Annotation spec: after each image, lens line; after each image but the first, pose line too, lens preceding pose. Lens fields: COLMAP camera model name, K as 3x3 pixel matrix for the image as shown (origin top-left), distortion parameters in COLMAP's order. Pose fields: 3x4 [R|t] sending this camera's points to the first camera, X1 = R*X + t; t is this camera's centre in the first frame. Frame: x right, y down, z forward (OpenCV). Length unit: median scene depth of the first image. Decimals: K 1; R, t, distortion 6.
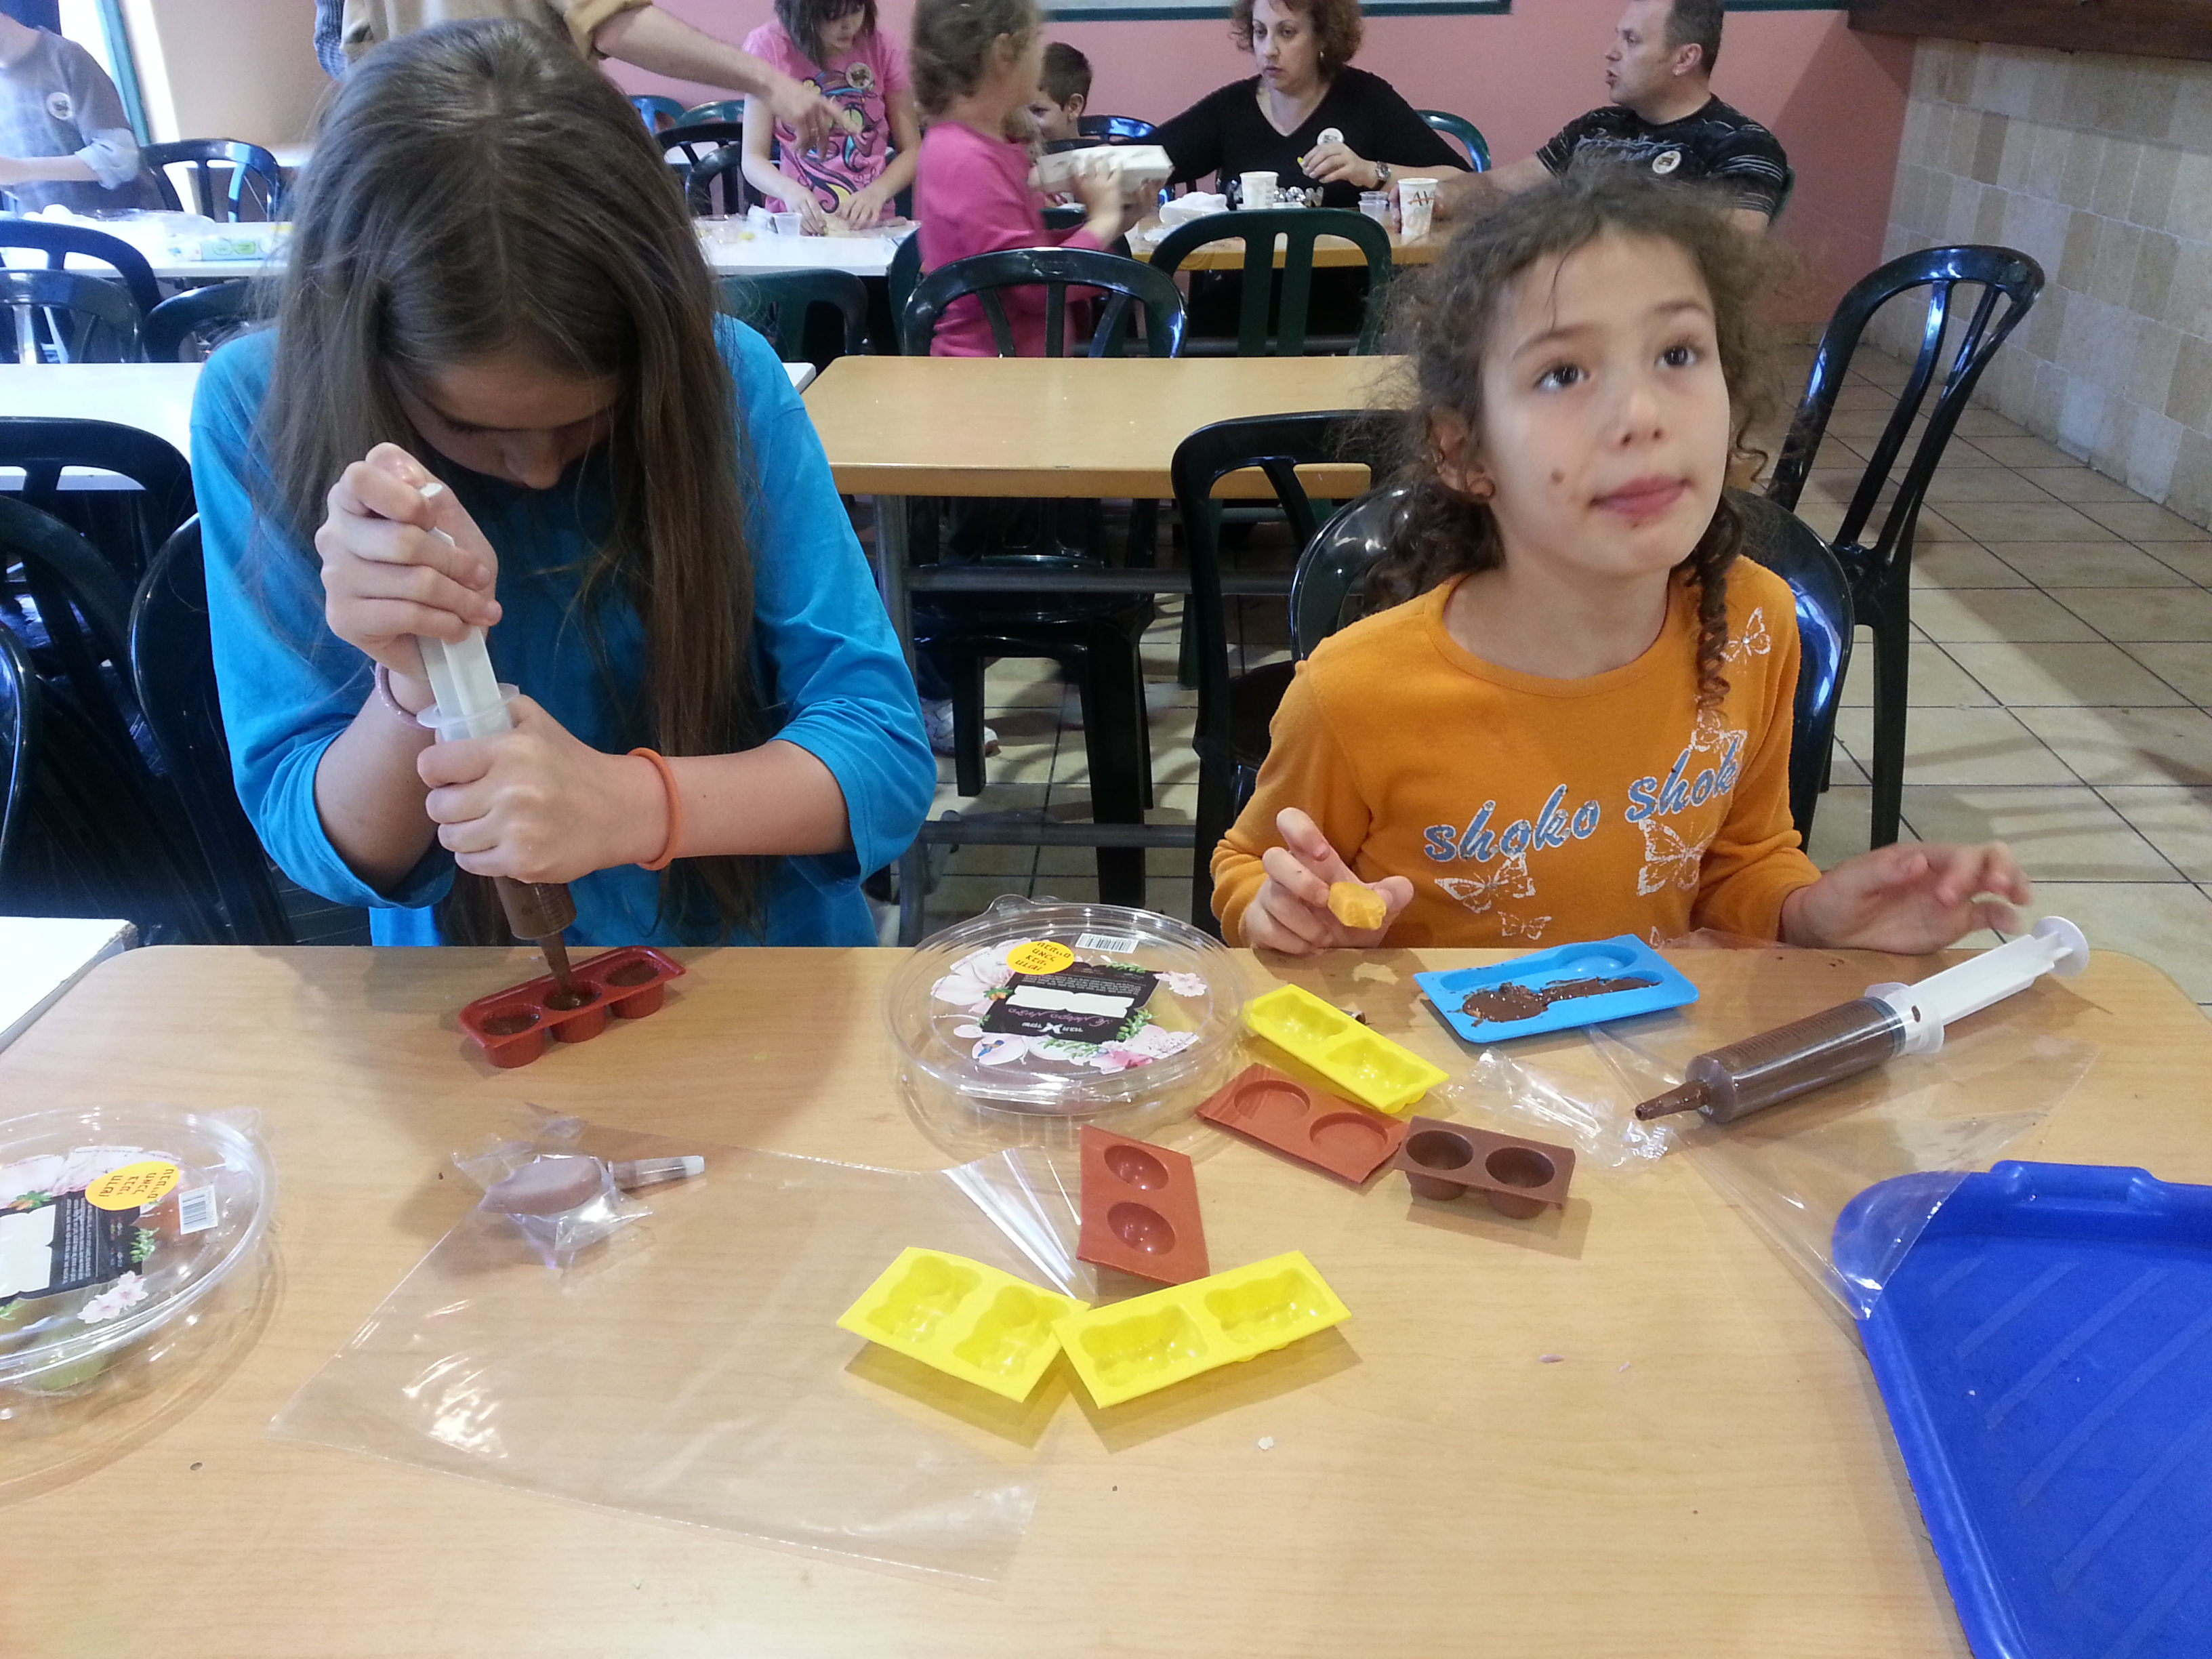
lens RADIAL K [[1830.5, 0, 1109.6], [0, 1830.5, 772.6], [0, 0, 1]] dist [0.047568, -0.047748]
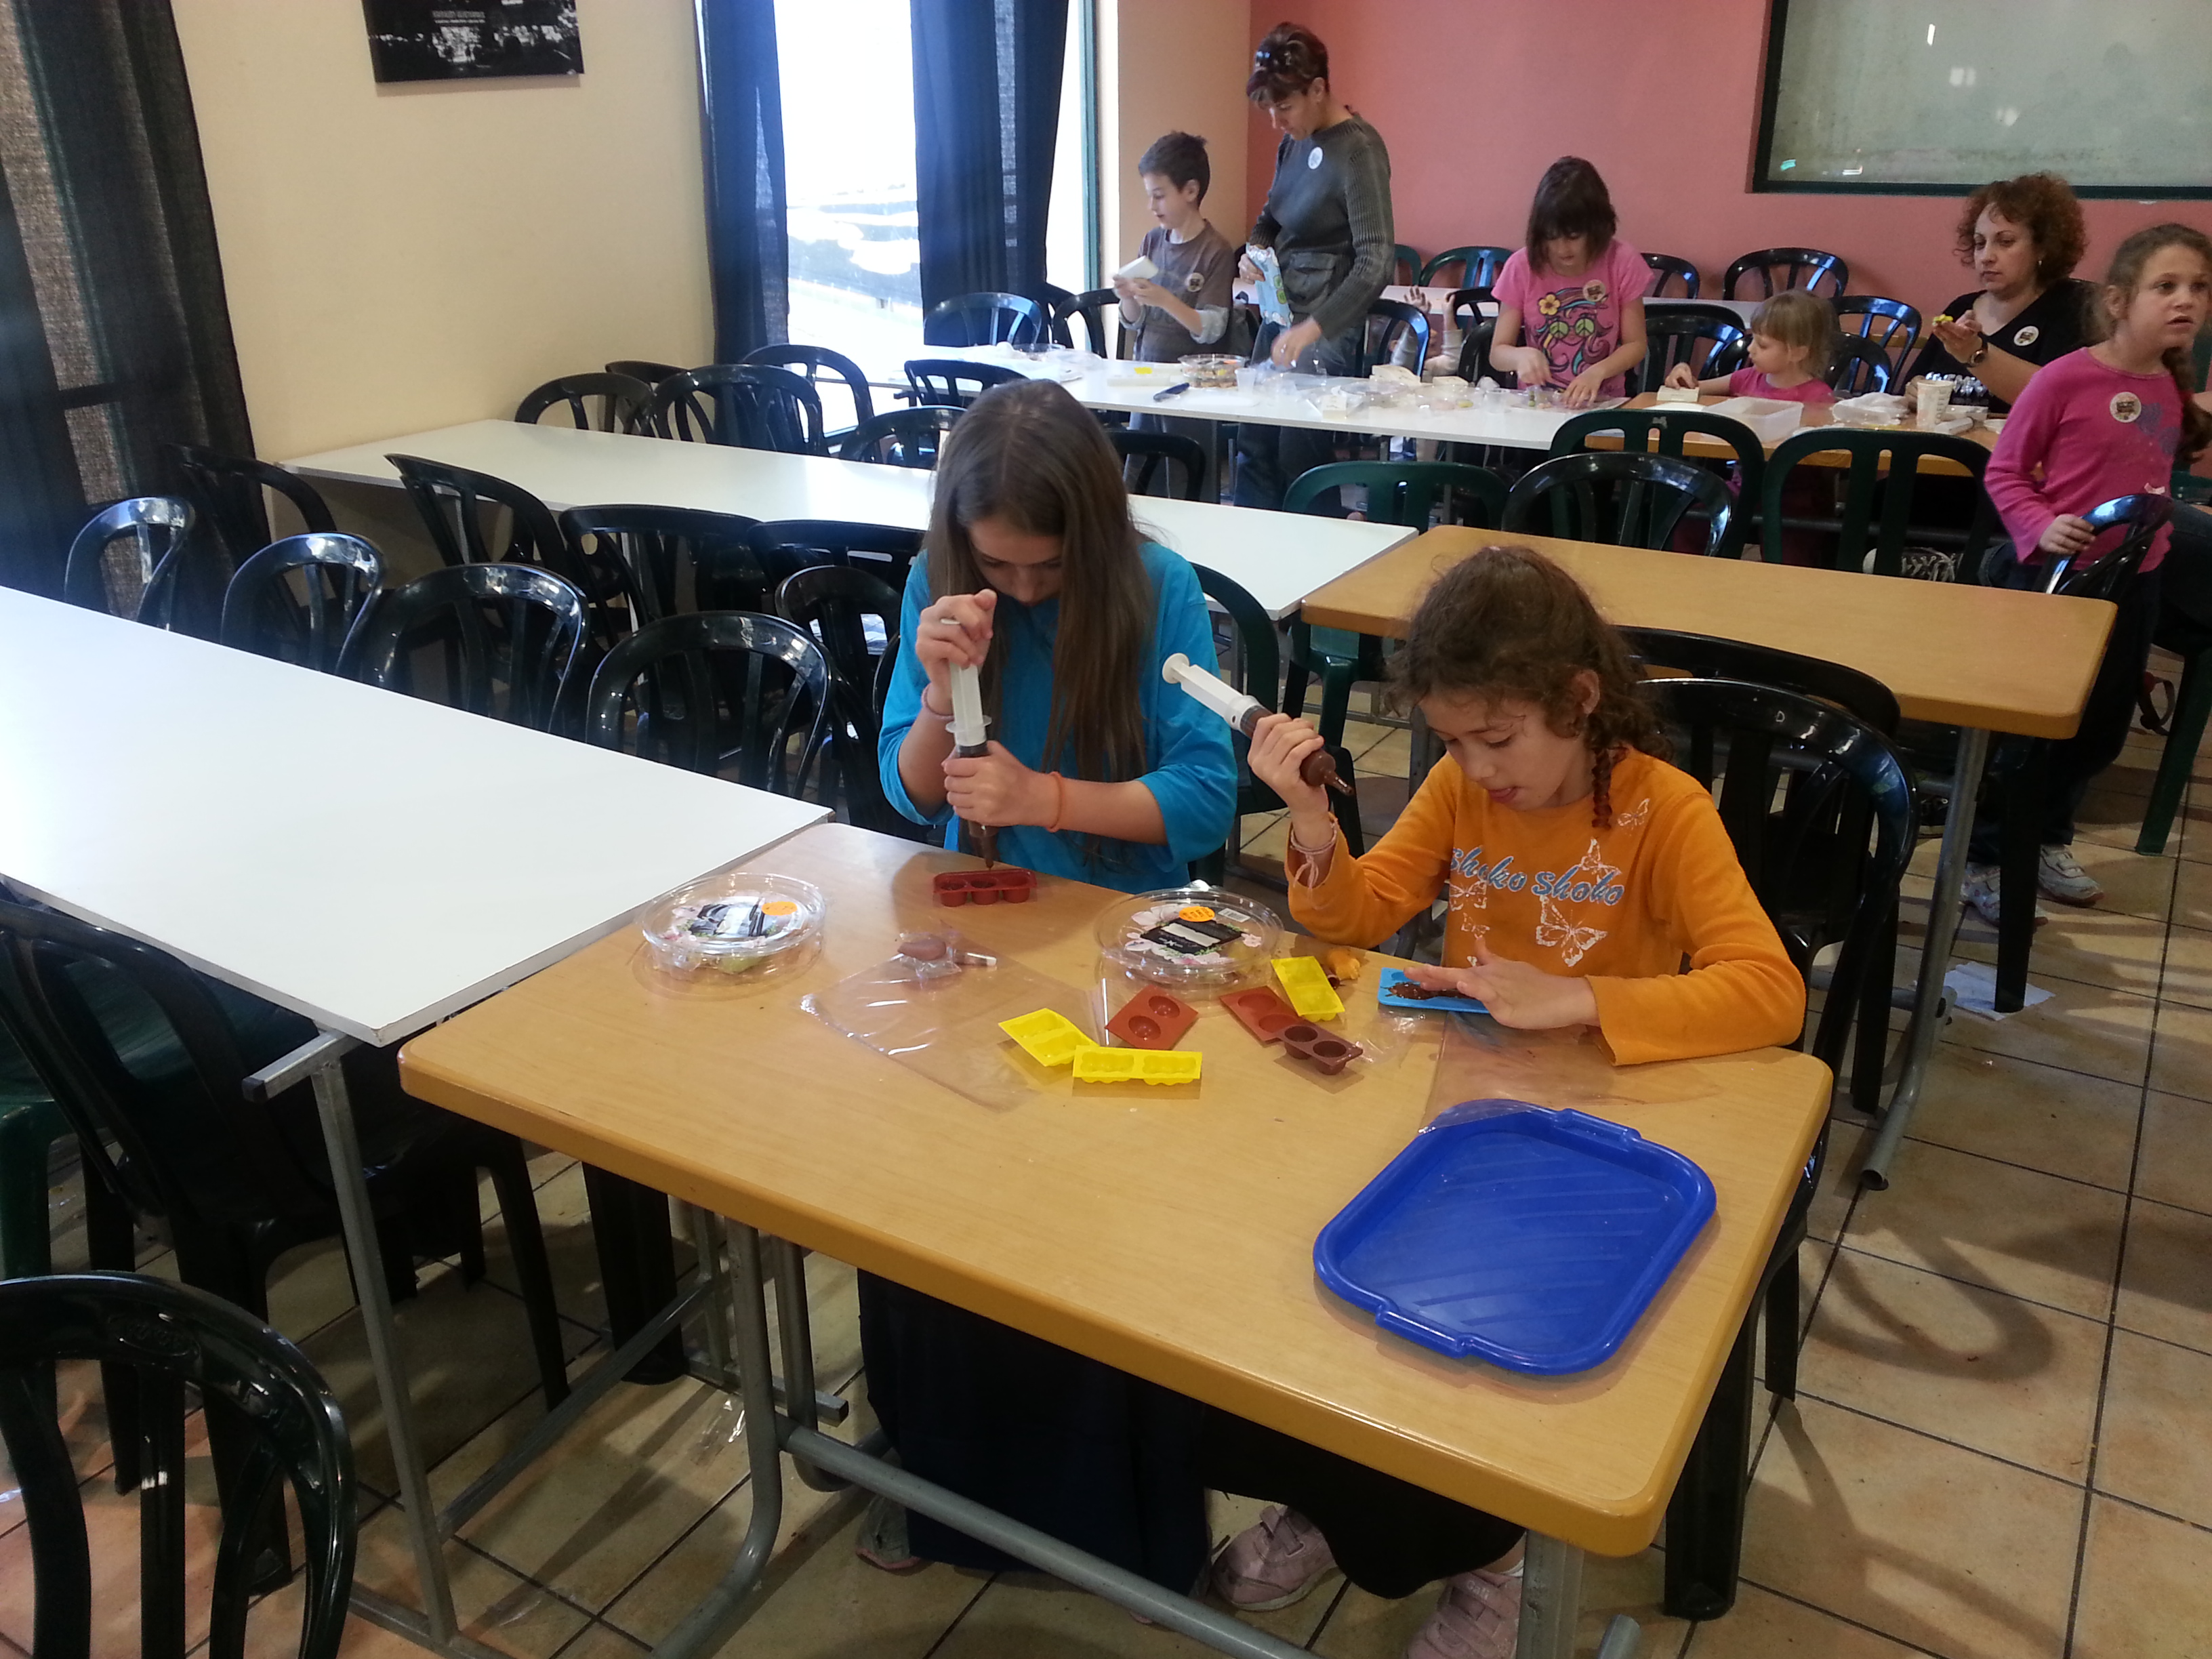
lens RADIAL K [[1830.5, 0, 1101.7], [0, 1830.5, 824.1], [0, 0, 1]] dist [0.047568, -0.047748]
pose [[0.876090, 0.192636, -0.441993, 0.654006], [-0.201410, 0.979121, 0.027514, -0.023147], [0.438065, 0.064917, 0.896596, -0.712694]]
